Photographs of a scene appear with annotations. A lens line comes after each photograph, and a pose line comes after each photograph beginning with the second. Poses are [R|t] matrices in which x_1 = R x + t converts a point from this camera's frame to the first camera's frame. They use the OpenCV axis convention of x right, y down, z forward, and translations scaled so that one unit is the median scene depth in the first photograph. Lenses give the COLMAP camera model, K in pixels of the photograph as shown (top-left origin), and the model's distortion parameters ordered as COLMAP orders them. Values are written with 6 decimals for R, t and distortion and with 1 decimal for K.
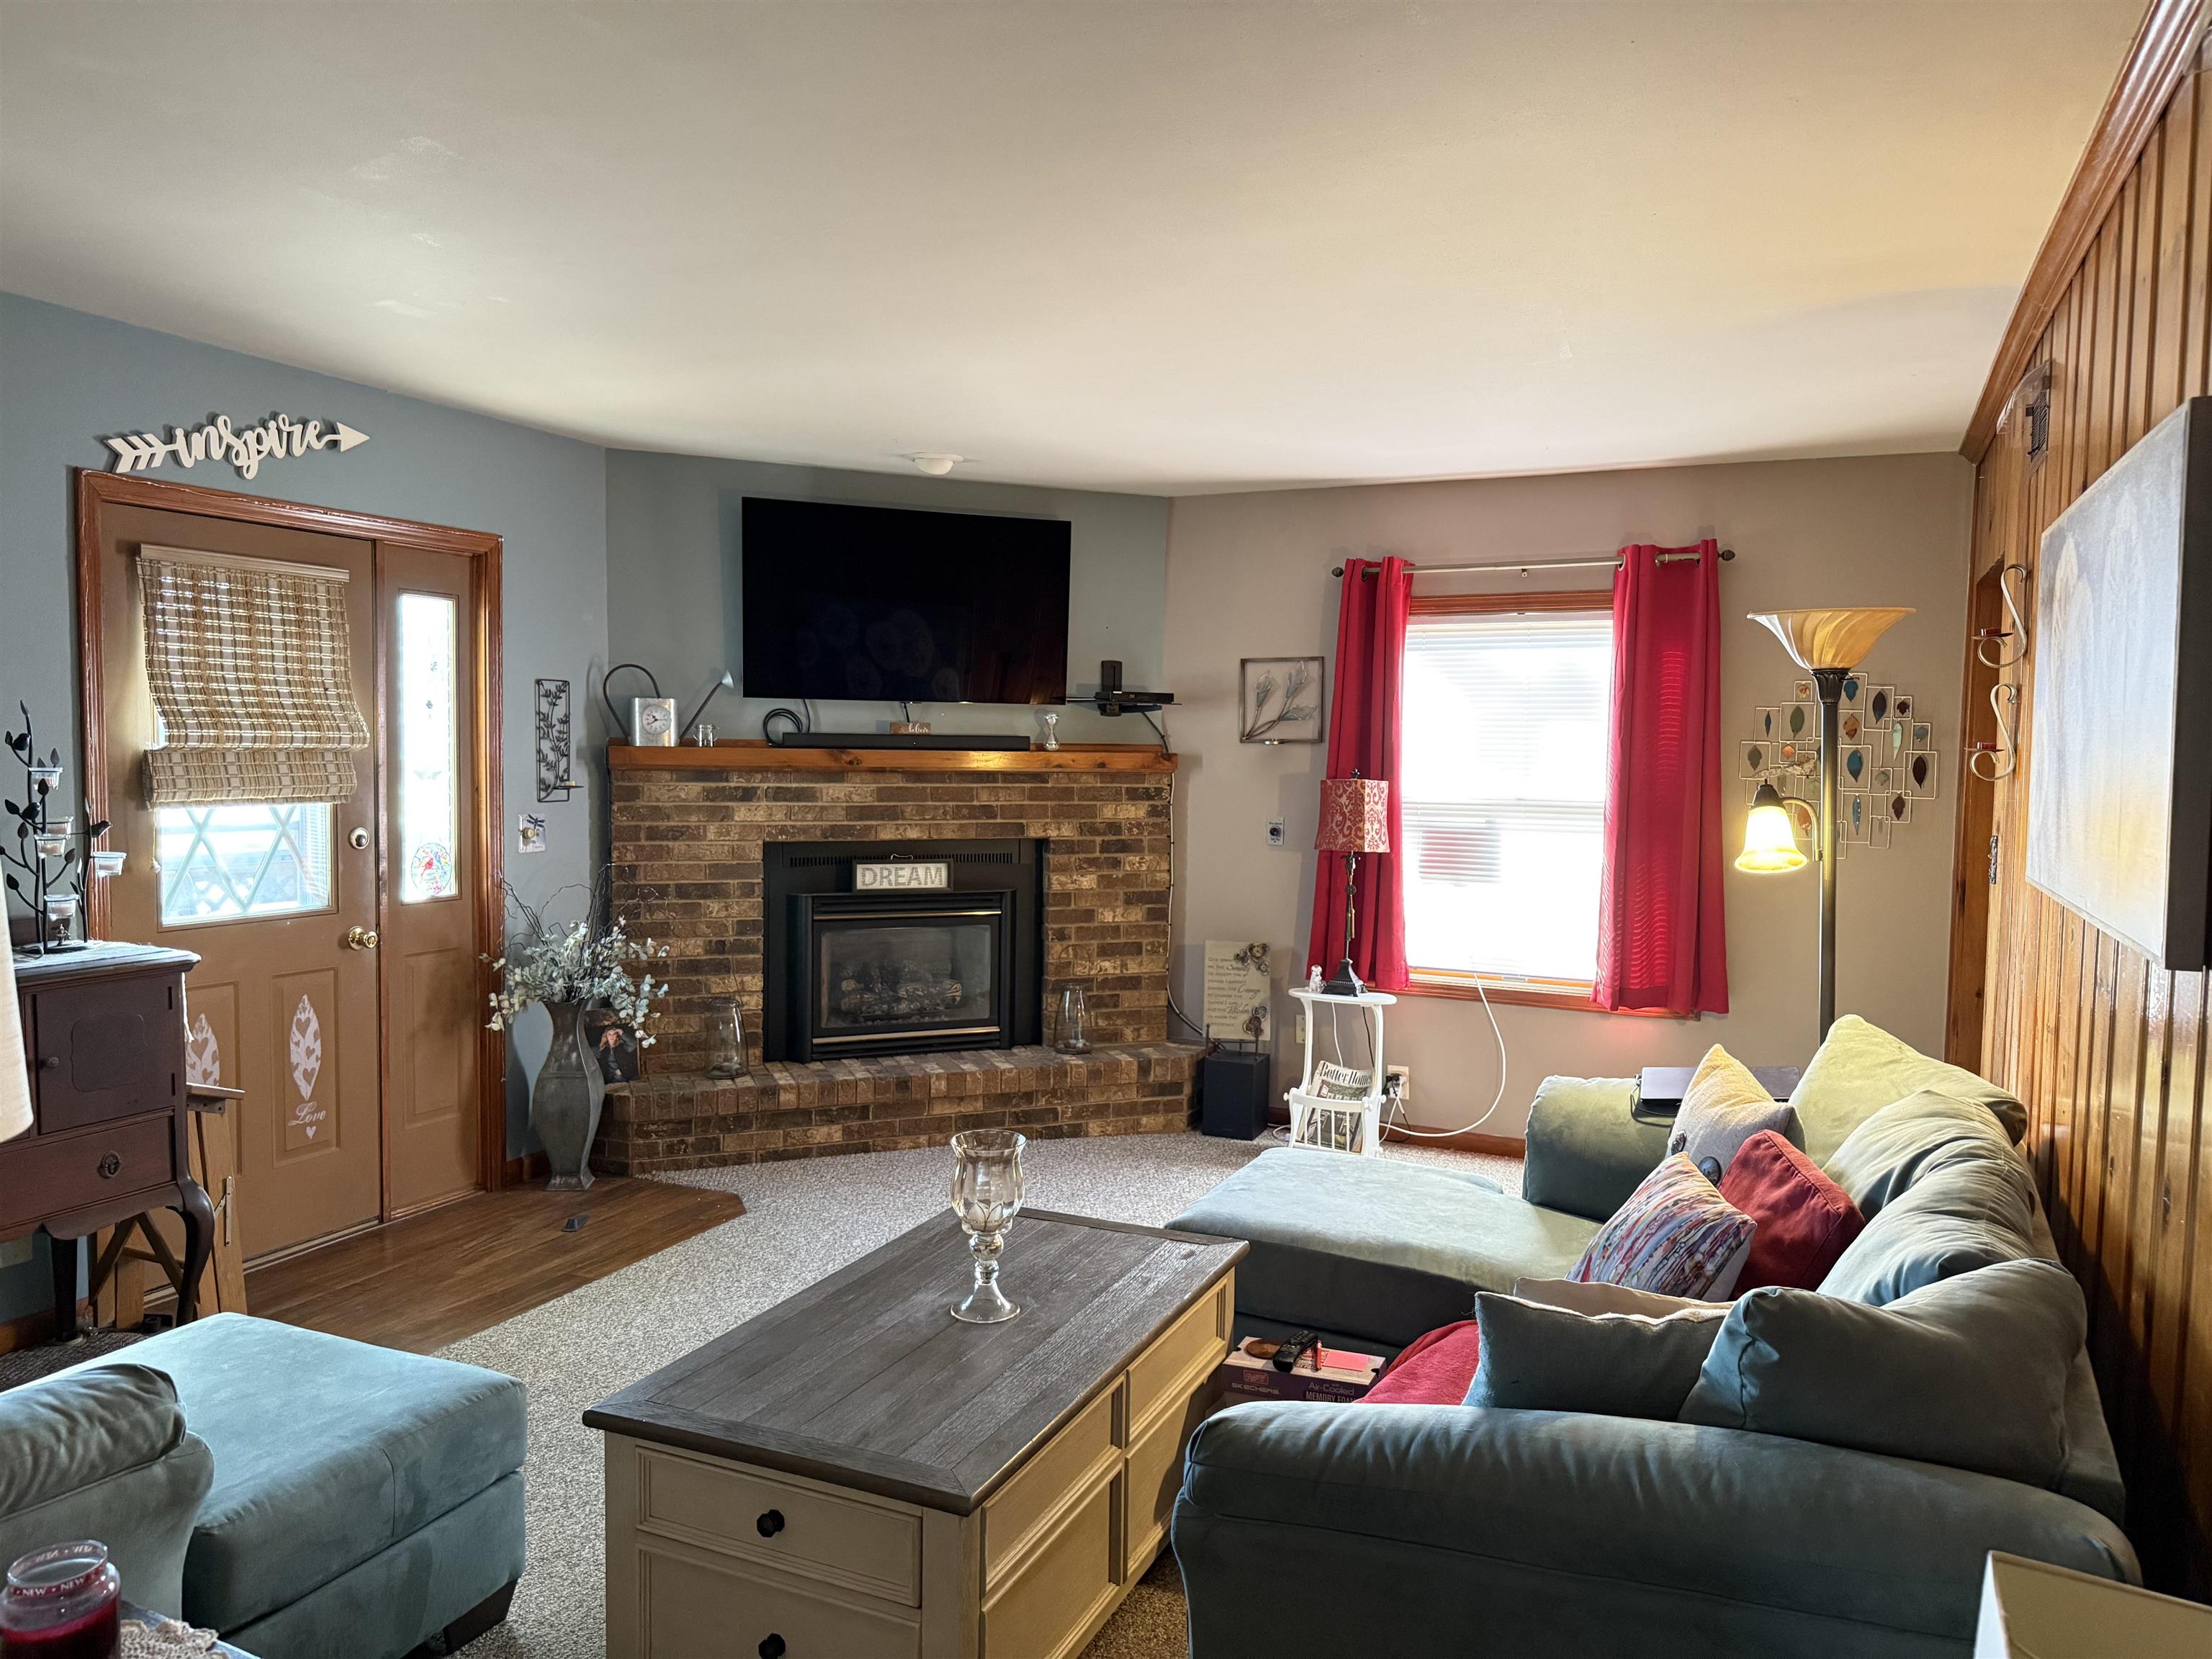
lens RADIAL K [[1535.8, 0, 1106.0], [0, 1535.8, 829.5], [0, 0, 1]] dist [0.086069, -0.088408]
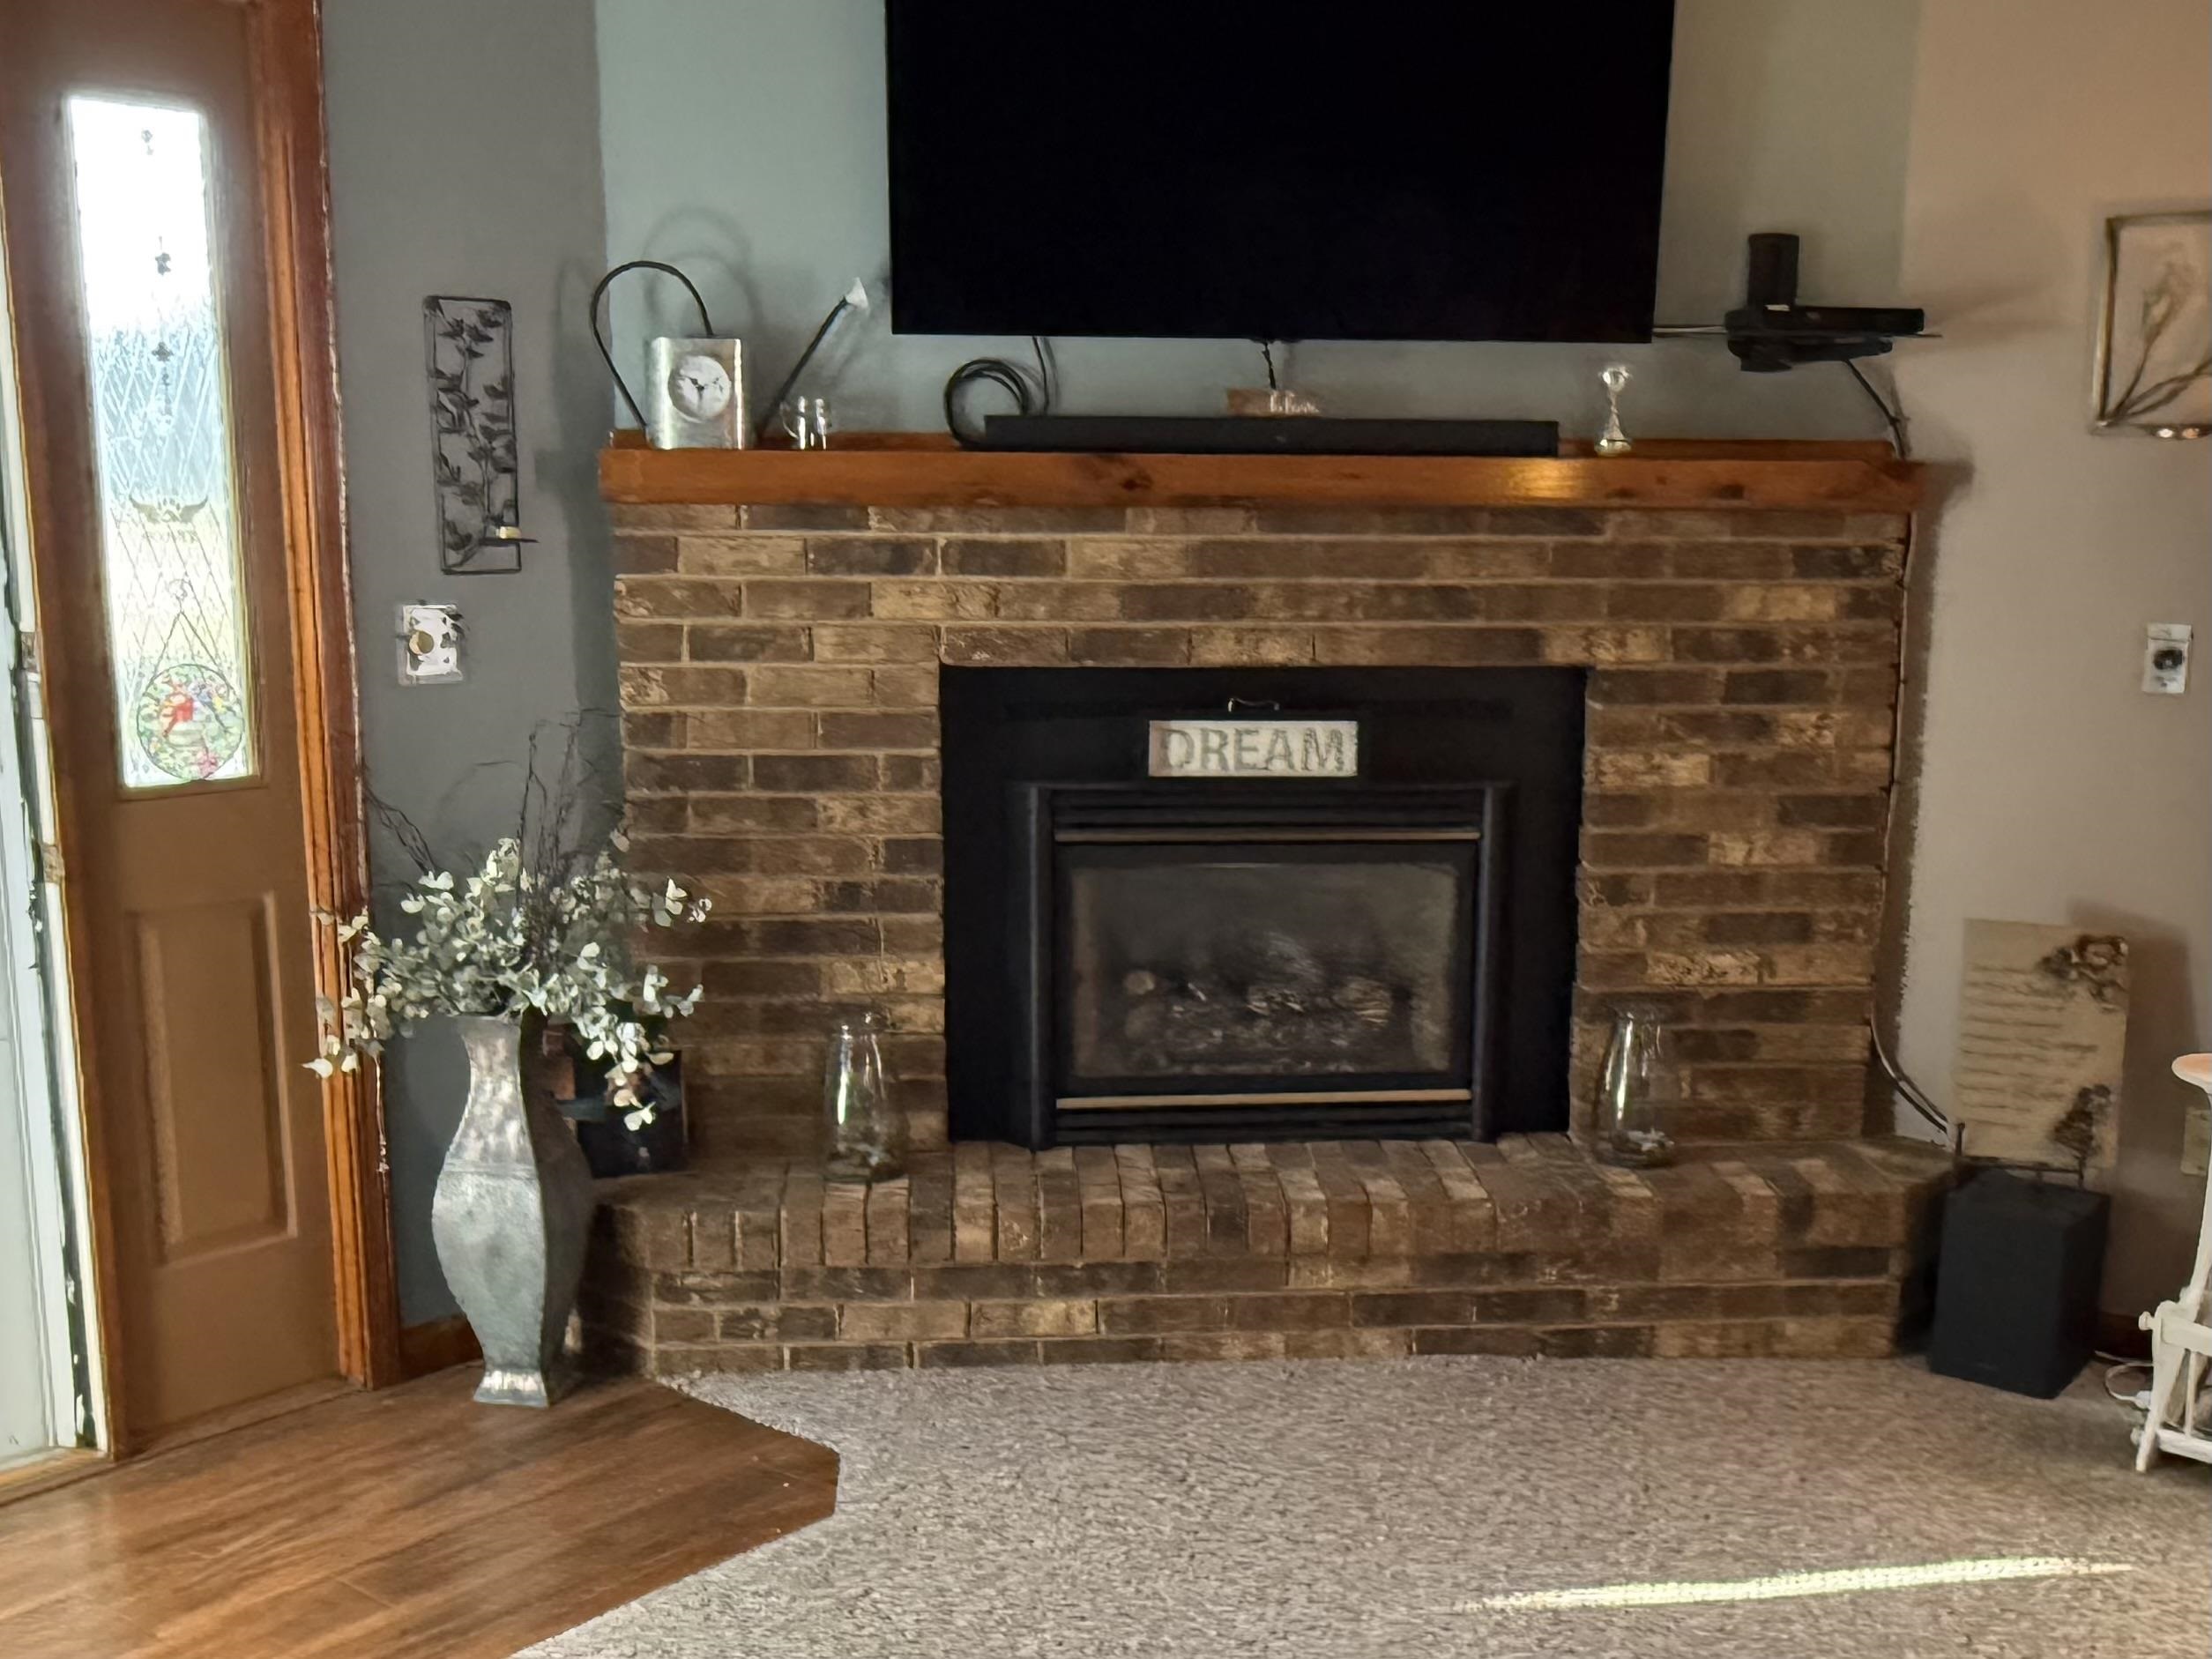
lens RADIAL K [[2416.0, 0, 1167.9], [0, 2416.0, 1004.1], [0, 0, 1]] dist [-0.011563, -0.015700]
pose [[0.963438, 0.054061, -0.262419, 0.030477], [-0.011196, 0.986700, 0.162167, -0.009410], [0.267696, -0.153300, 0.951230, 0.335982]]
